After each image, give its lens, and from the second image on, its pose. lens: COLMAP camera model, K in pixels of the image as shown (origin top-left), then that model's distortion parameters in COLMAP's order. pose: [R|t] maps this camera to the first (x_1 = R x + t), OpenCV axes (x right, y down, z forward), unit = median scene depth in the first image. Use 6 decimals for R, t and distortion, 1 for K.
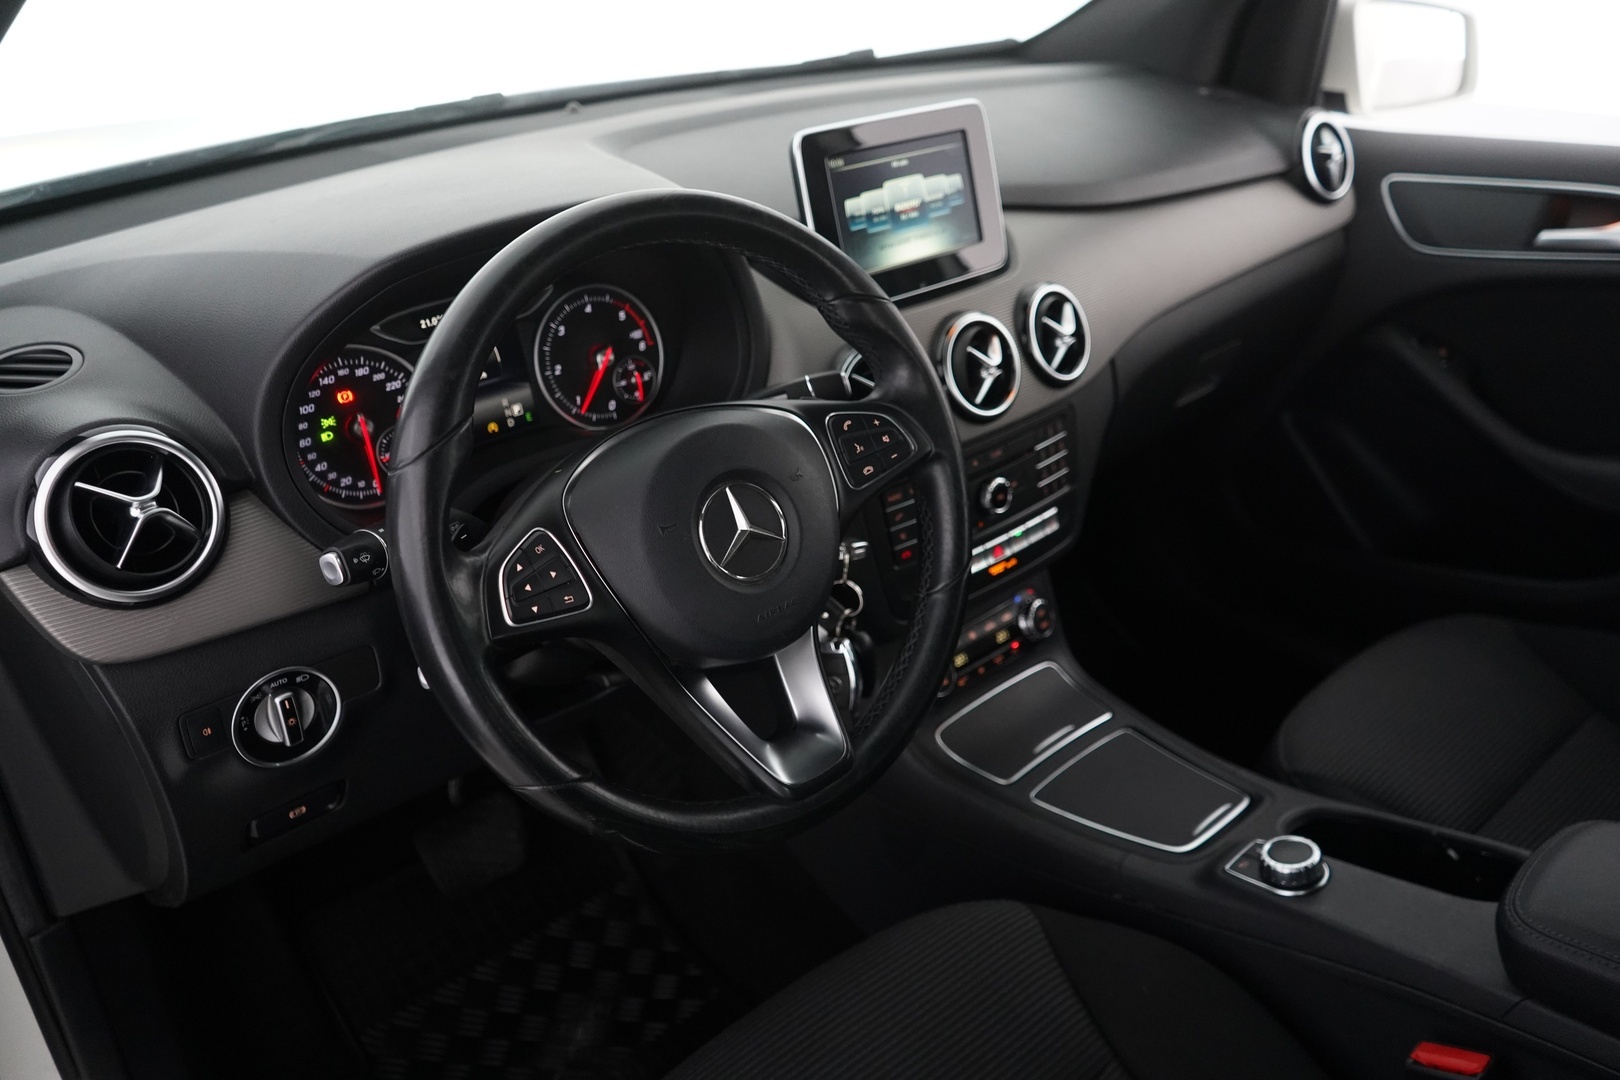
lens RADIAL K [[1281.0, 0, 806.8], [0, 1281.0, 532.6], [0, 0, 1]] dist [-0.005104, -0.003036]
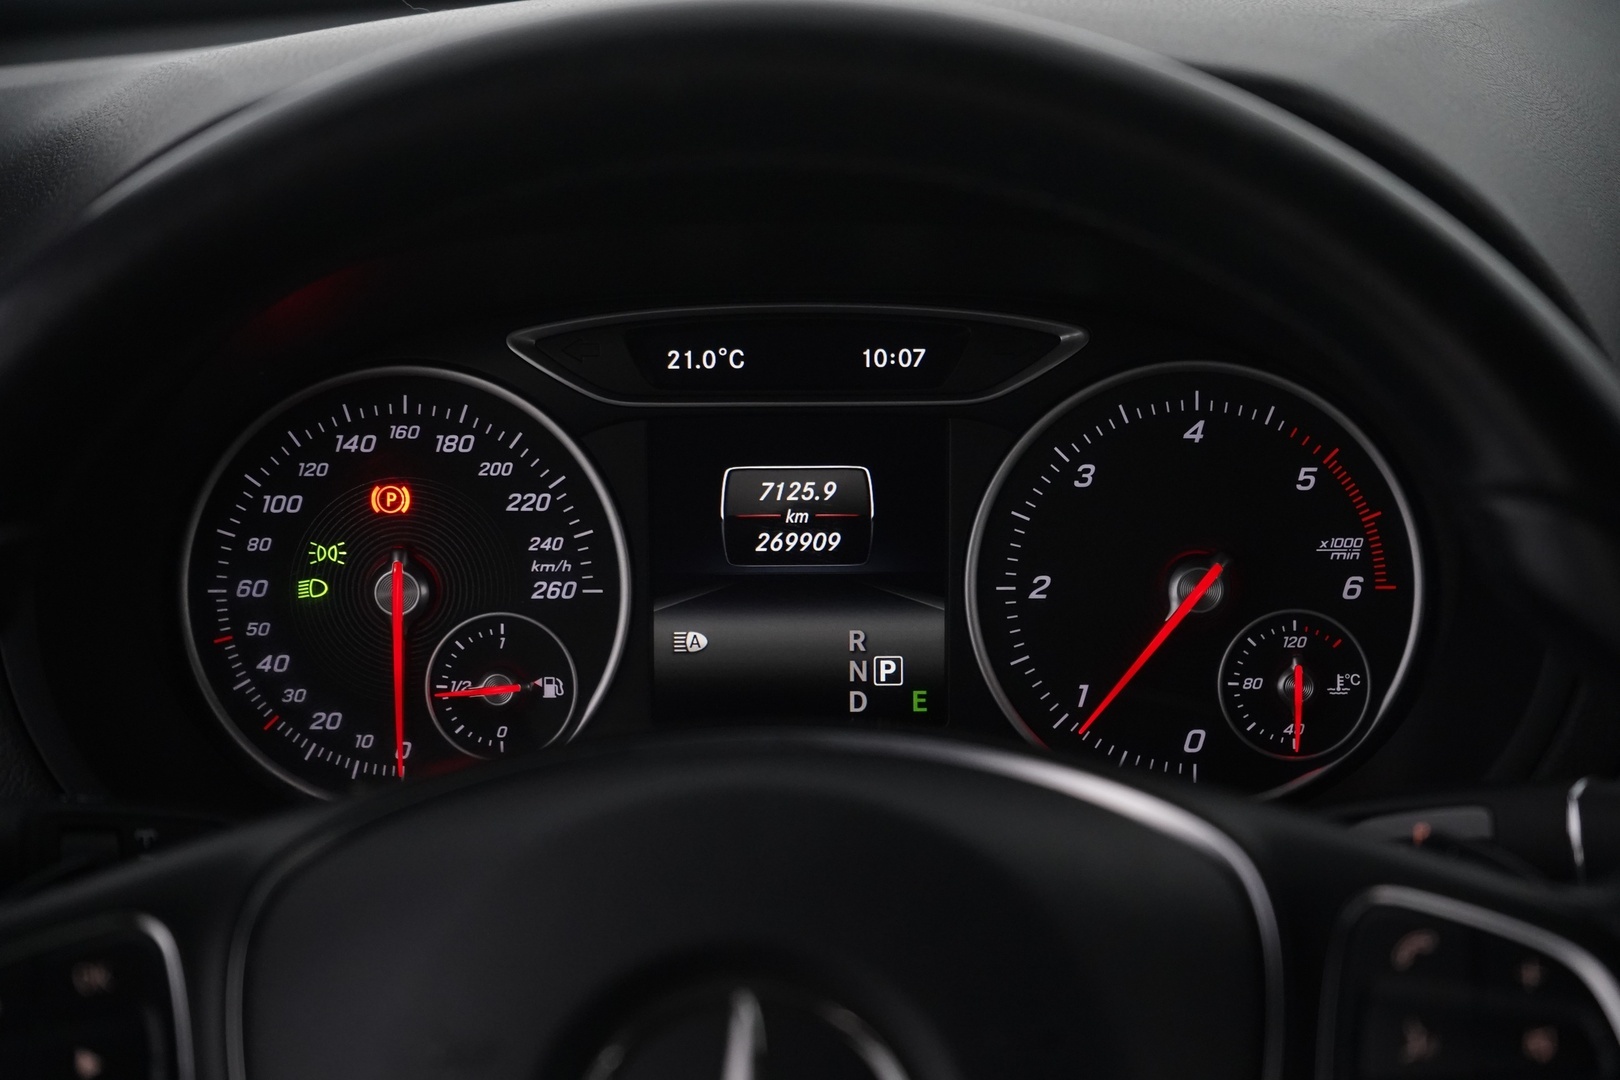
lens RADIAL K [[3353.3, 0, 800.9], [0, 3353.3, 528.5], [0, 0, 1]] dist [-0.033792, 0.000000]
pose [[0.737049, 0.208042, -0.643022, 0.305958], [-0.321872, 0.944665, -0.063303, -0.067655], [0.594270, 0.253628, 0.763227, 0.309199]]
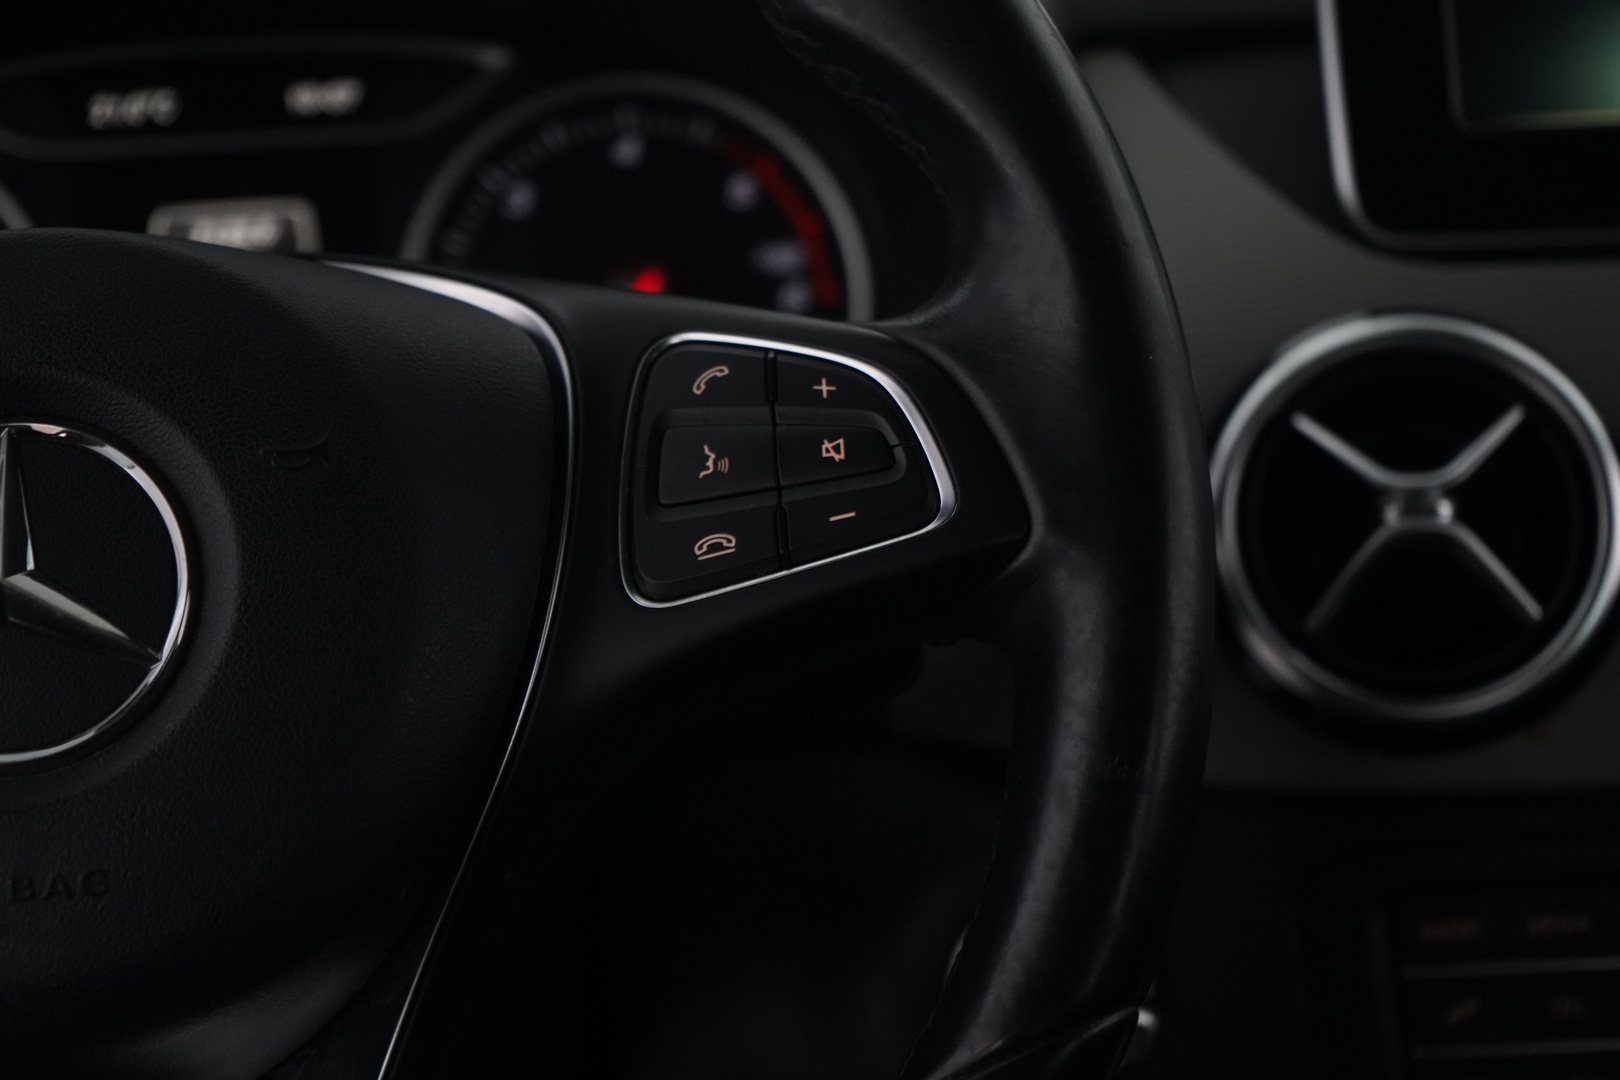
lens RADIAL K [[3353.3, 0, 809.3], [0, 3353.3, 541.5], [0, 0, 1]] dist [-0.033792, 0.000000]
pose [[0.788229, 0.107548, -0.605911, 0.388447], [-0.259653, 0.950796, -0.169017, 0.048543], [0.557920, 0.290551, 0.777371, 0.407046]]
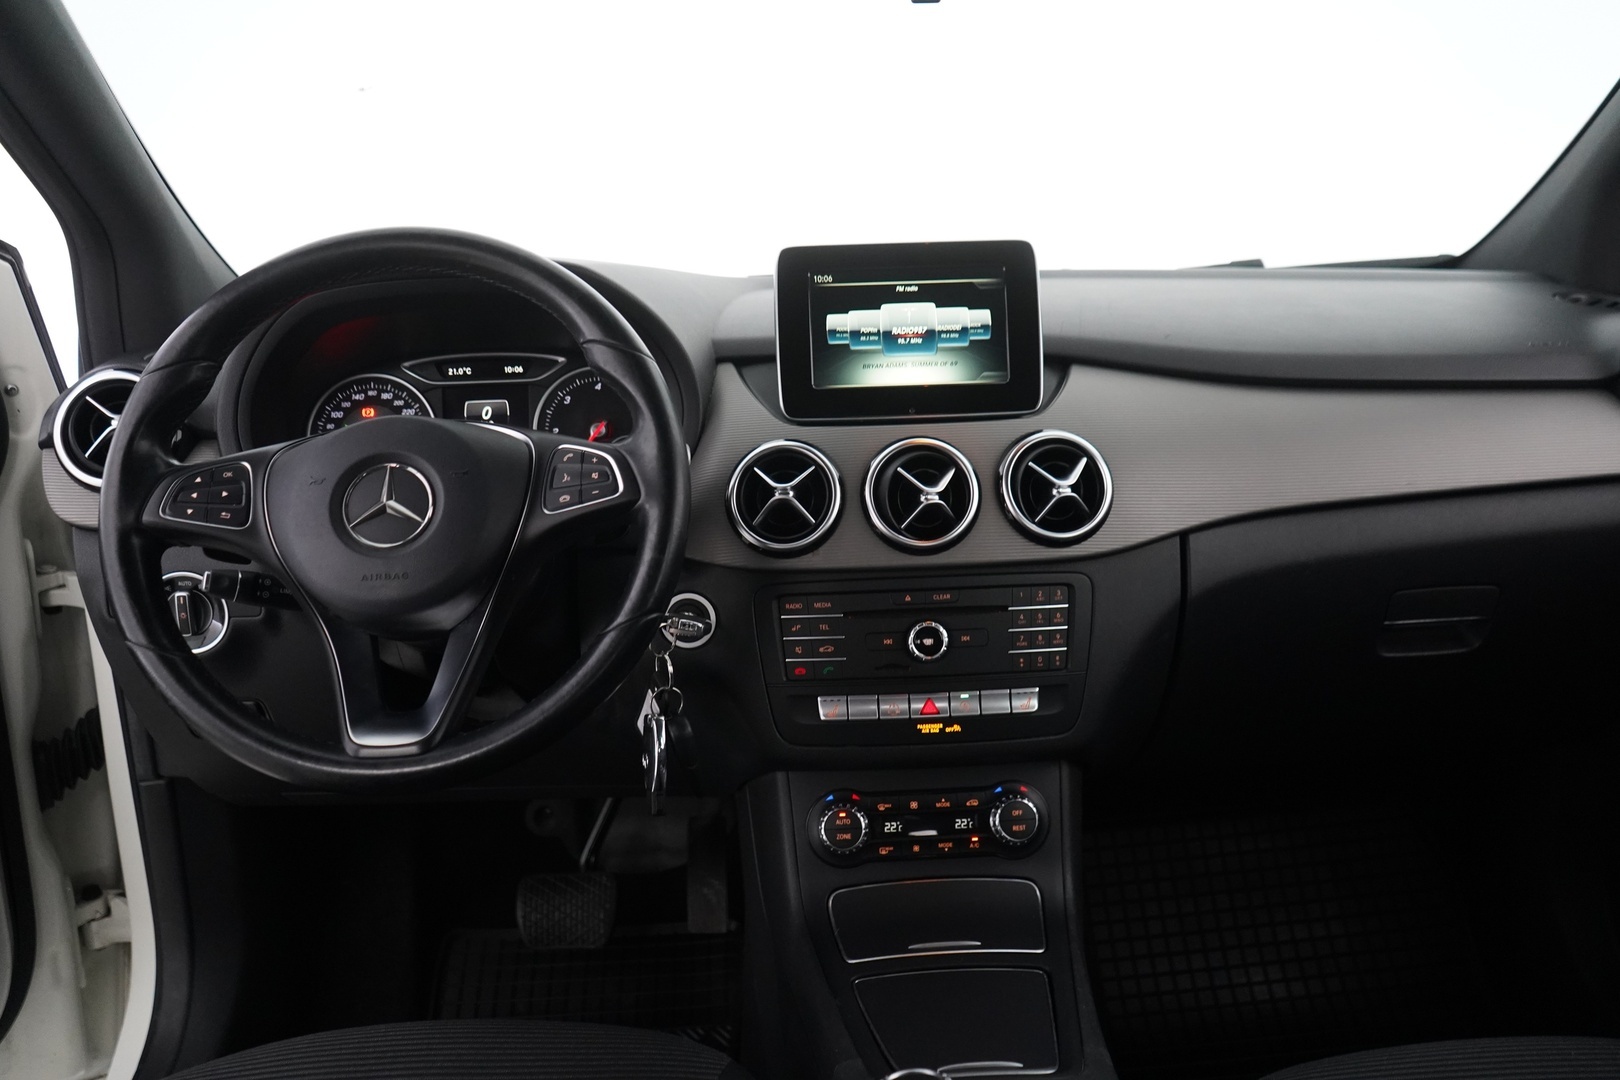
lens RADIAL K [[1281.0, 0, 811.8], [0, 1281.0, 535.6], [0, 0, 1]] dist [-0.005104, -0.003036]
pose [[0.780287, 0.144391, -0.608526, 0.697032], [-0.284644, 0.948361, -0.139961, 0.056548], [0.556893, 0.282424, 0.781094, 0.257316]]
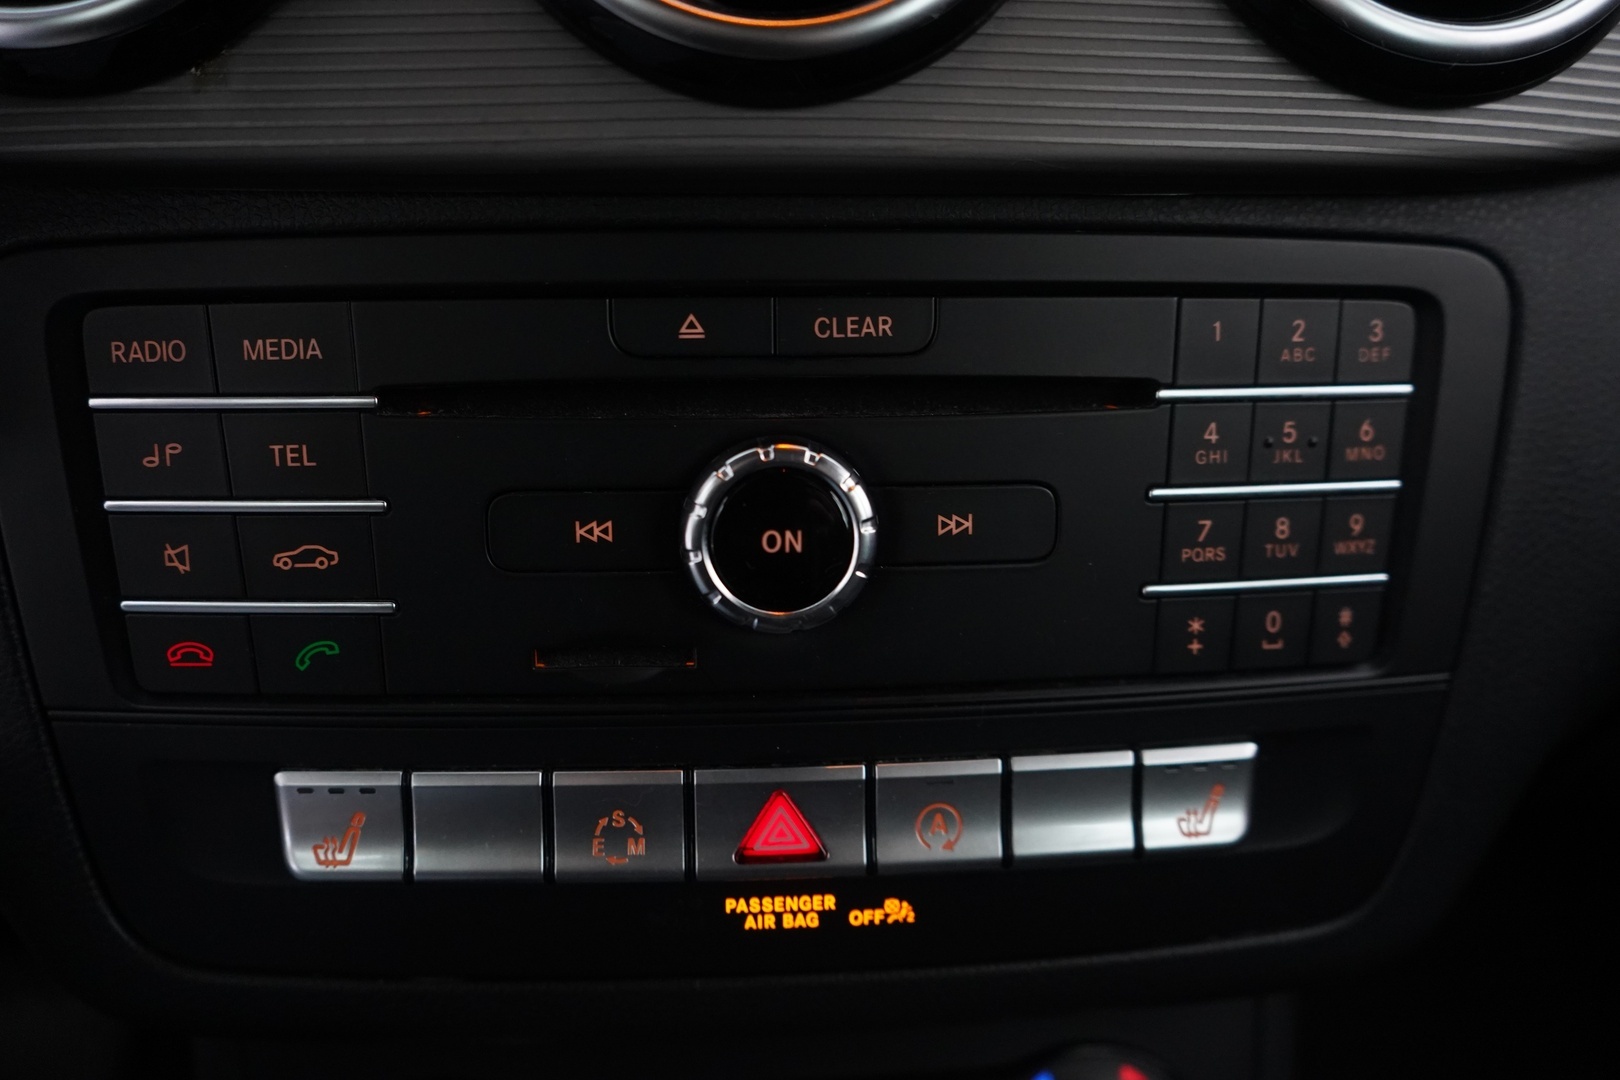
lens RADIAL K [[1281.0, 0, 797.3], [0, 1281.0, 545.0], [0, 0, 1]] dist [-0.005104, -0.003036]
pose [[0.802310, 0.244286, -0.544631, 0.283883], [-0.306410, 0.951583, -0.024562, -0.026178], [0.512262, 0.186587, 0.838316, 0.945341]]
